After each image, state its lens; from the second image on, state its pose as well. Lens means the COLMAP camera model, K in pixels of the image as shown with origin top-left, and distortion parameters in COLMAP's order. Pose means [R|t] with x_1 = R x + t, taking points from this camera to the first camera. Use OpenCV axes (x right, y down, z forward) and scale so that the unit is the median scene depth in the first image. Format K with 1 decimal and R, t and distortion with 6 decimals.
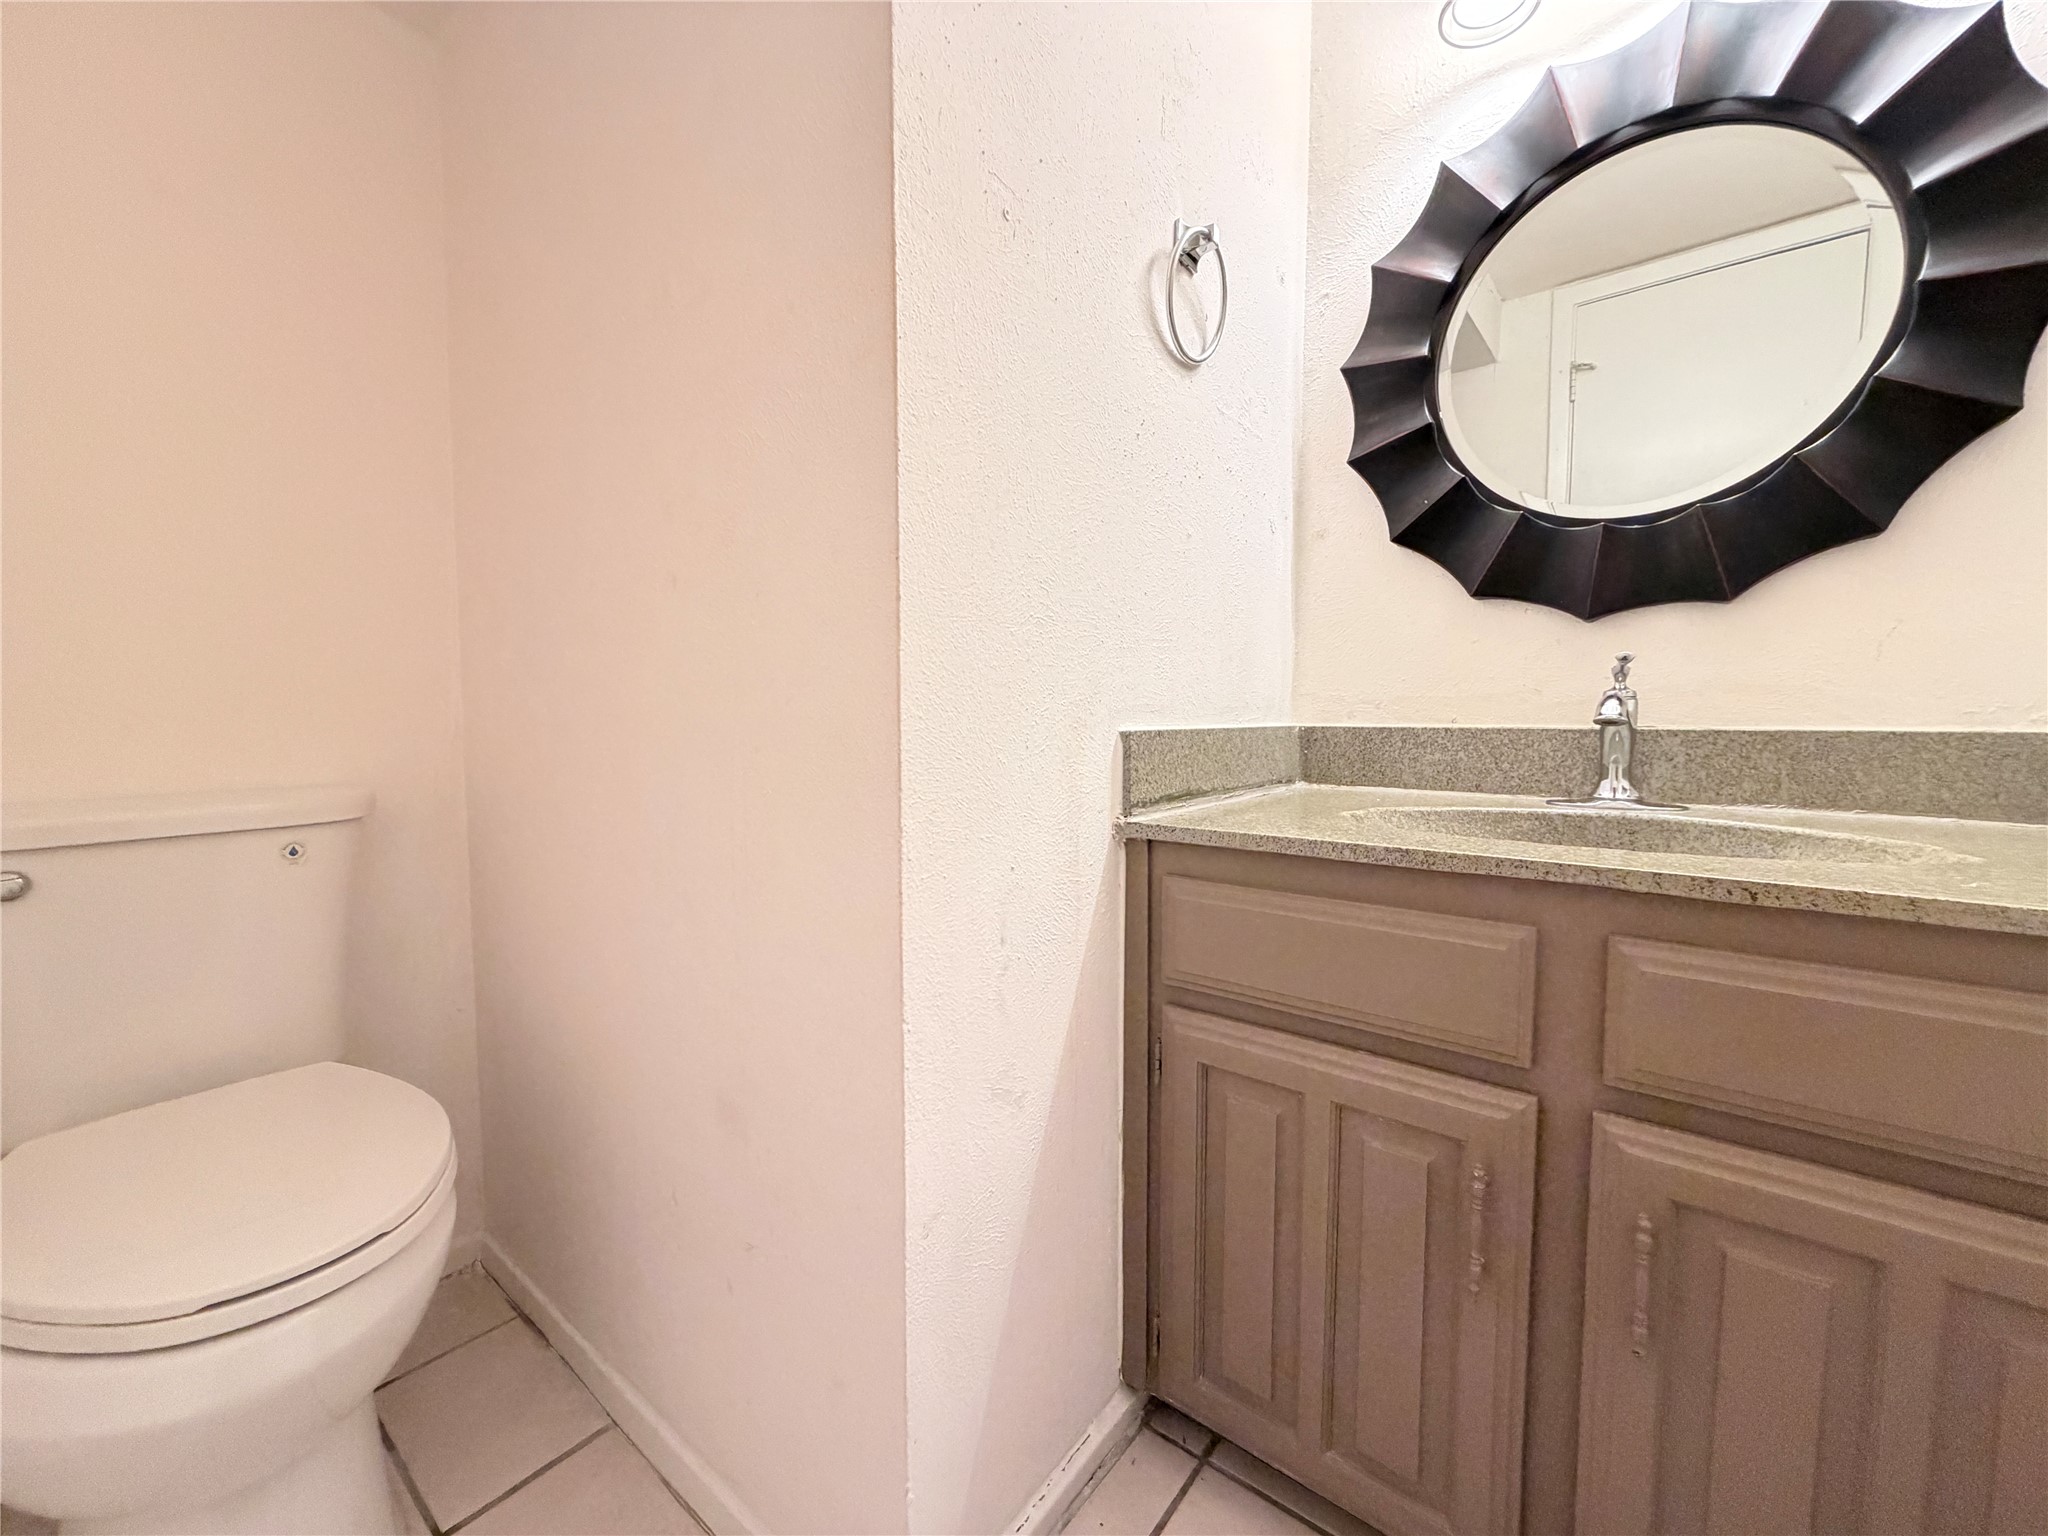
lens RADIAL K [[818.4, 0, 1019.9], [0, 818.4, 764.6], [0, 0, 1]] dist [0.000466, -0.000352]
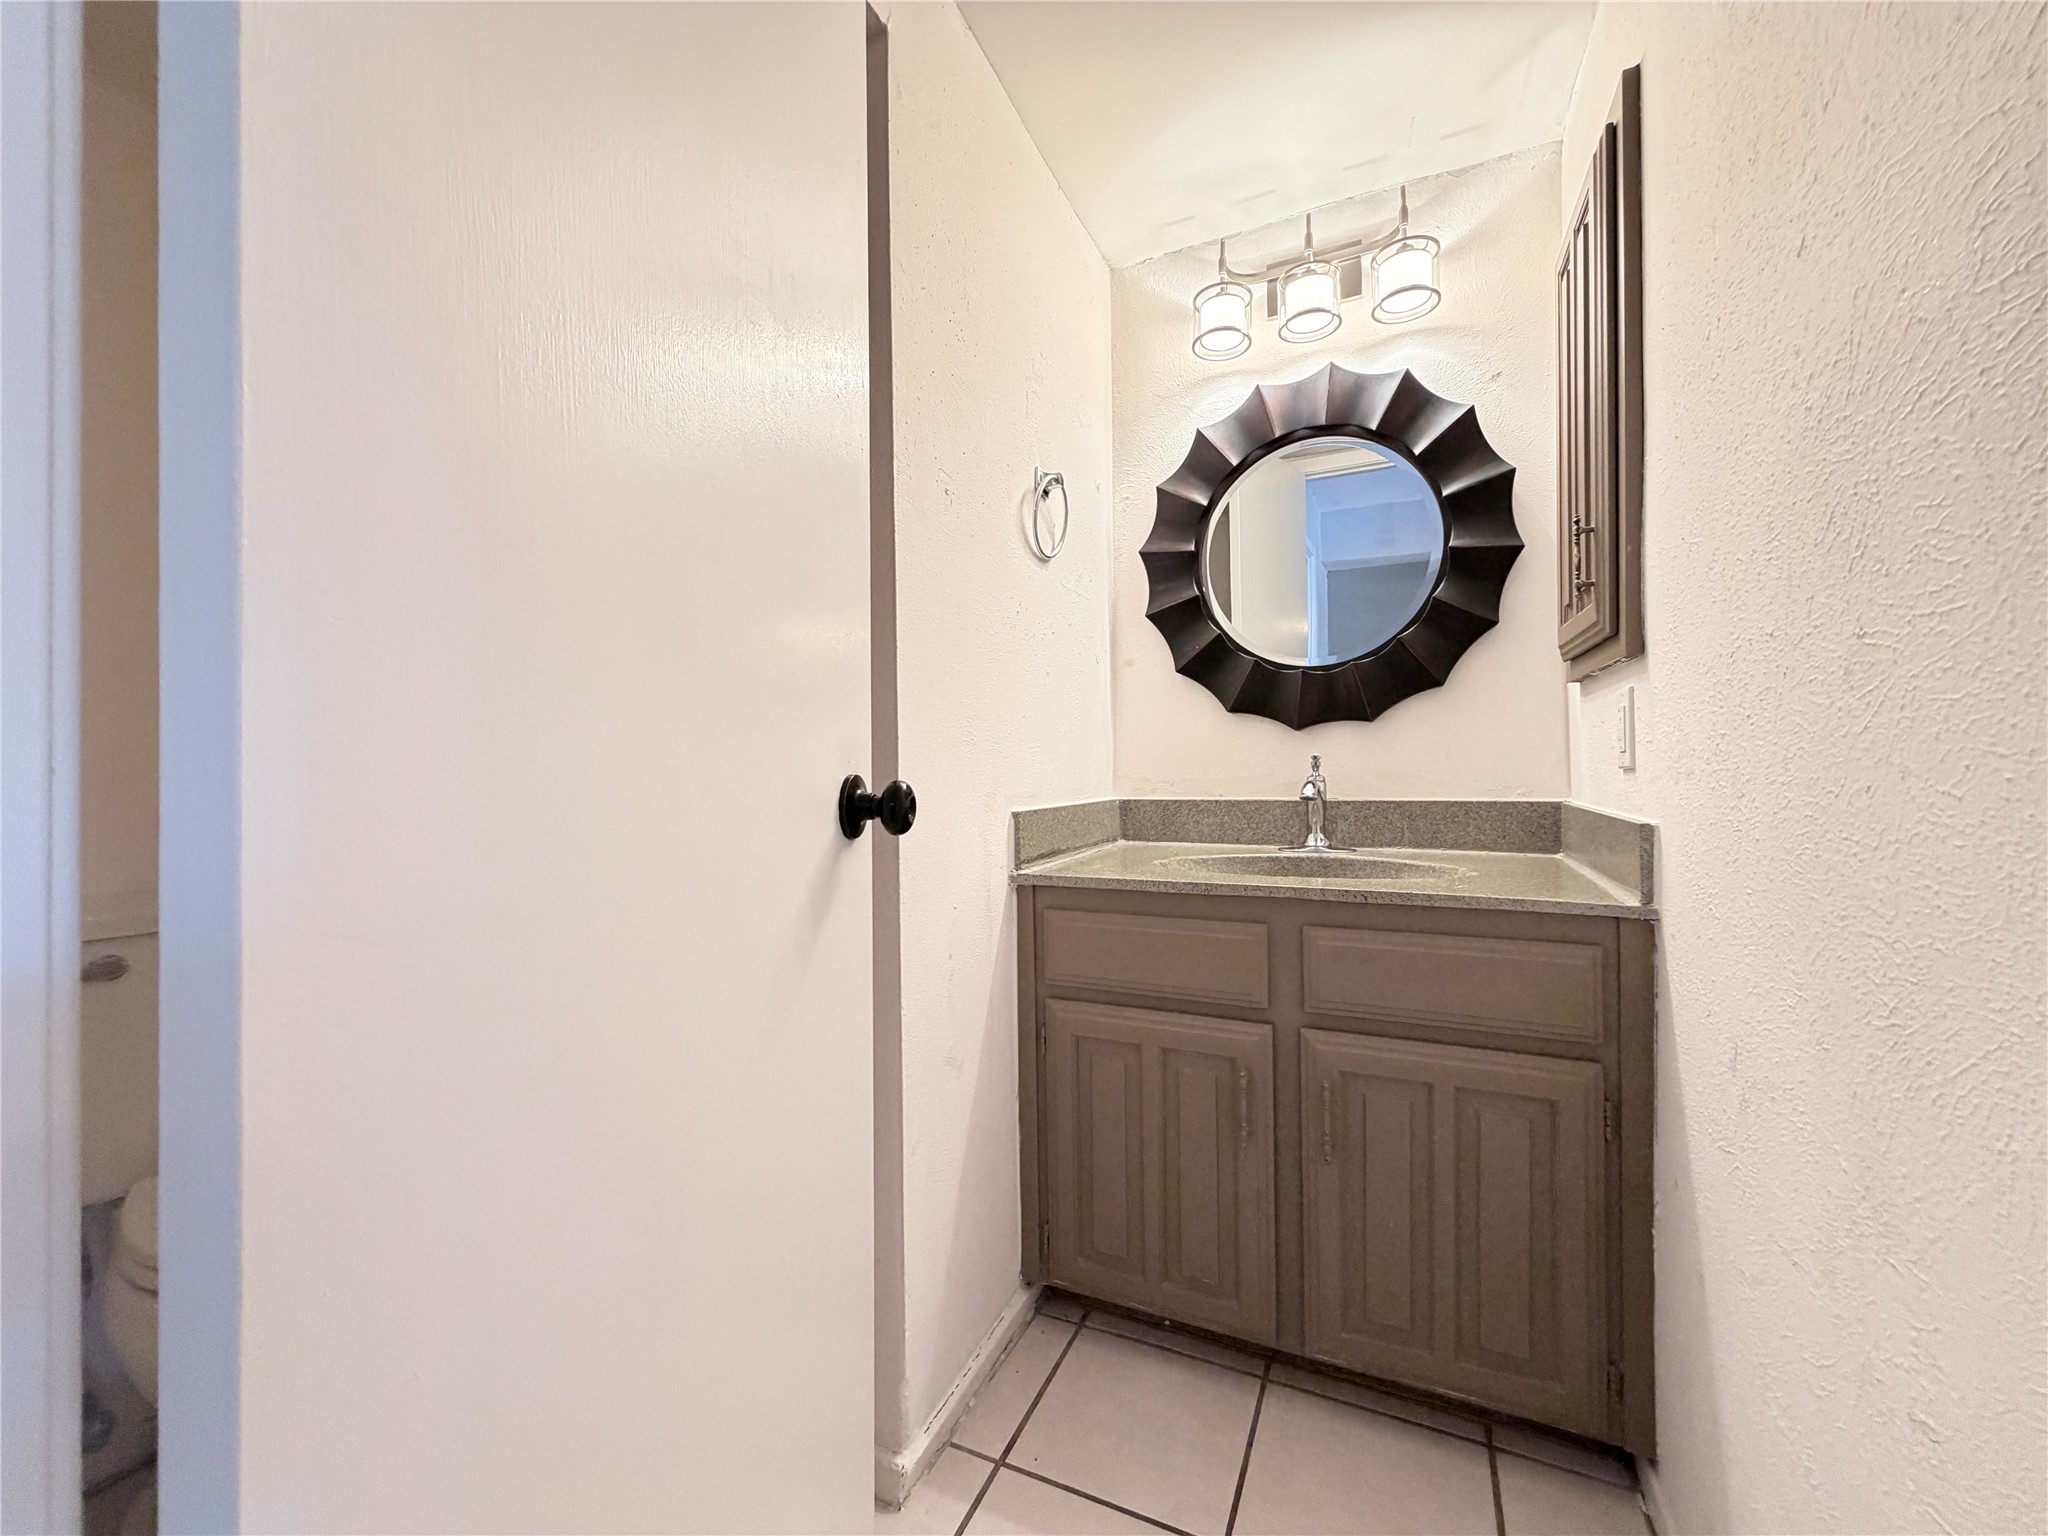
lens RADIAL K [[818.4, 0, 1019.9], [0, 818.4, 764.6], [0, 0, 1]] dist [0.000466, -0.000352]
pose [[0.971275, -0.010924, 0.237711, -0.204027], [0.027009, 0.997551, -0.064515, -0.029136], [-0.236424, 0.069083, 0.969191, -0.414517]]
